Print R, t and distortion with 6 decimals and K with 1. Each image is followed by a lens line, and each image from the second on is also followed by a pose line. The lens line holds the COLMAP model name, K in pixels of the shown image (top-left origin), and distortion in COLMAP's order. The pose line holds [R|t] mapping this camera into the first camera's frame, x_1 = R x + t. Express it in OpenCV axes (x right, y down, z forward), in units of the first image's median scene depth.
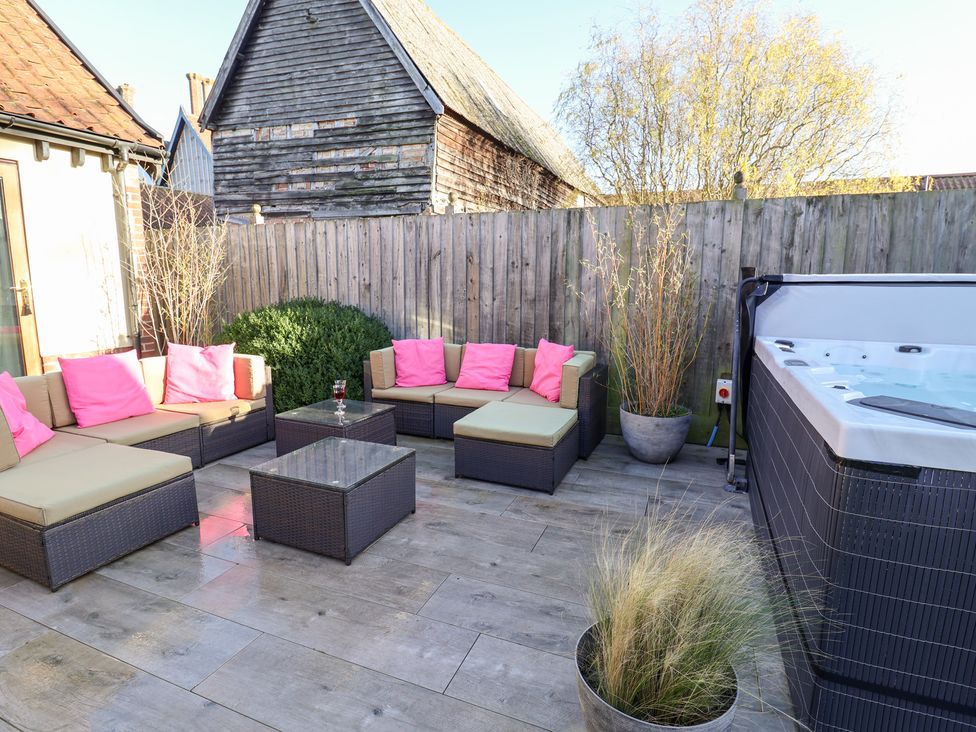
lens RADIAL K [[506.3, 0, 497.5], [0, 506.3, 354.4], [0, 0, 1]] dist [0.002008, -0.016787]
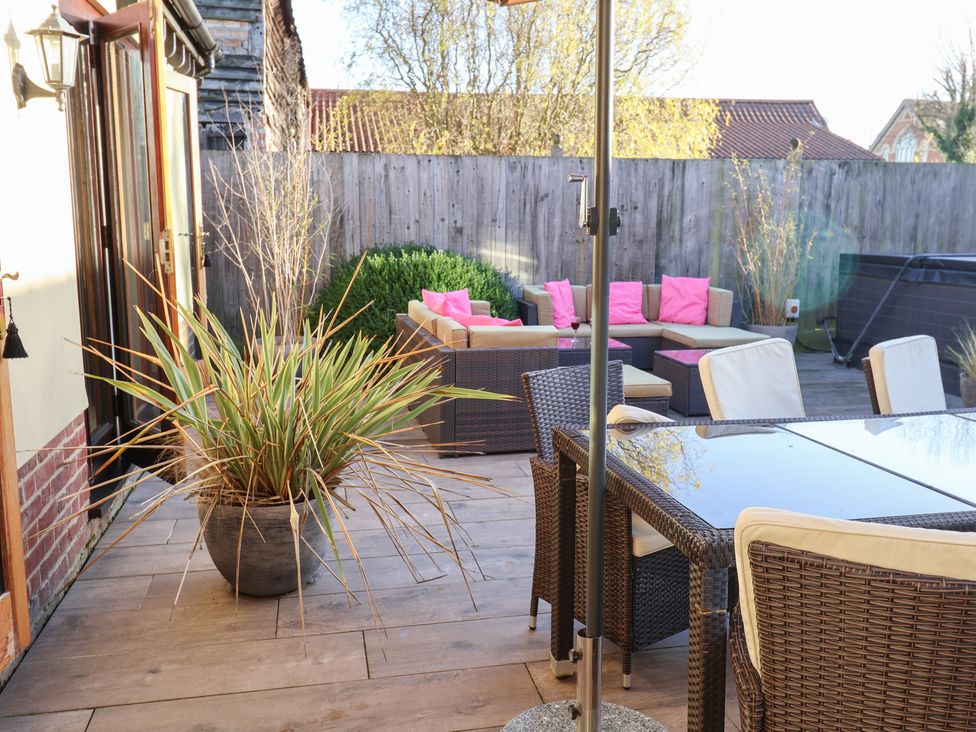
lens RADIAL K [[867.3, 0, 490.4], [0, 867.3, 349.8], [0, 0, 1]] dist [0.004882, 0.003143]
pose [[0.833009, -0.084186, 0.546817, -1.222661], [0.079949, 0.996298, 0.031595, 0.040134], [-0.547452, 0.017398, 0.836656, -0.367717]]
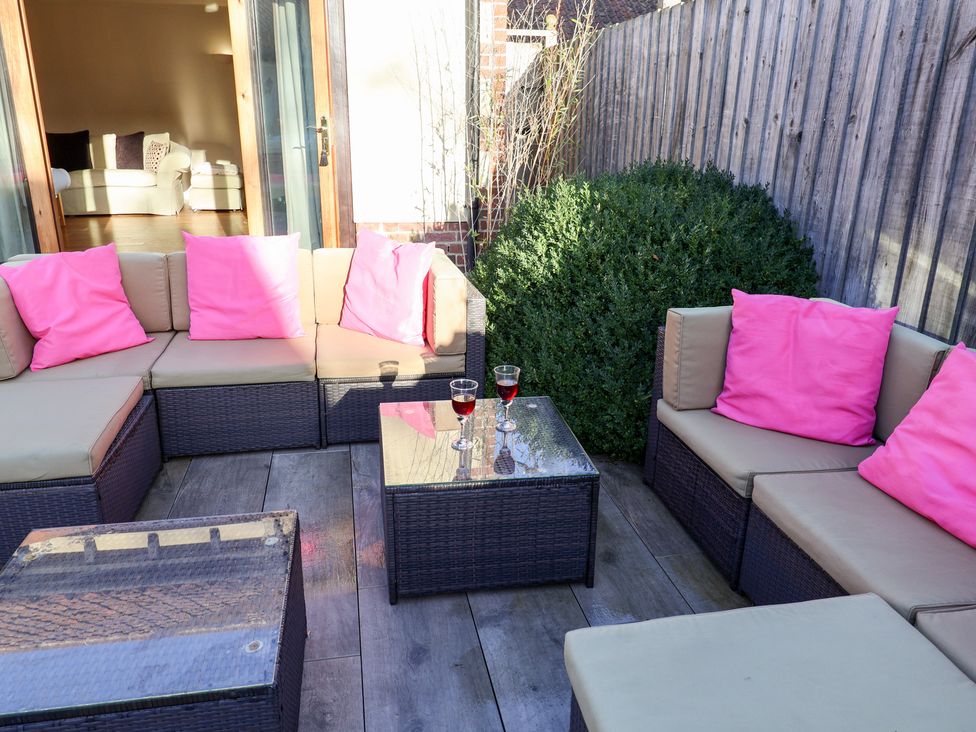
lens RADIAL K [[731.7, 0, 488.0], [0, 731.7, 366.0], [0, 0, 1]] dist [-0.008143, -0.002581]
pose [[0.546142, 0.271862, -0.792351, 0.133228], [-0.135308, 0.962082, 0.236834, -0.075781], [0.826692, -0.022134, 0.562219, 0.533961]]
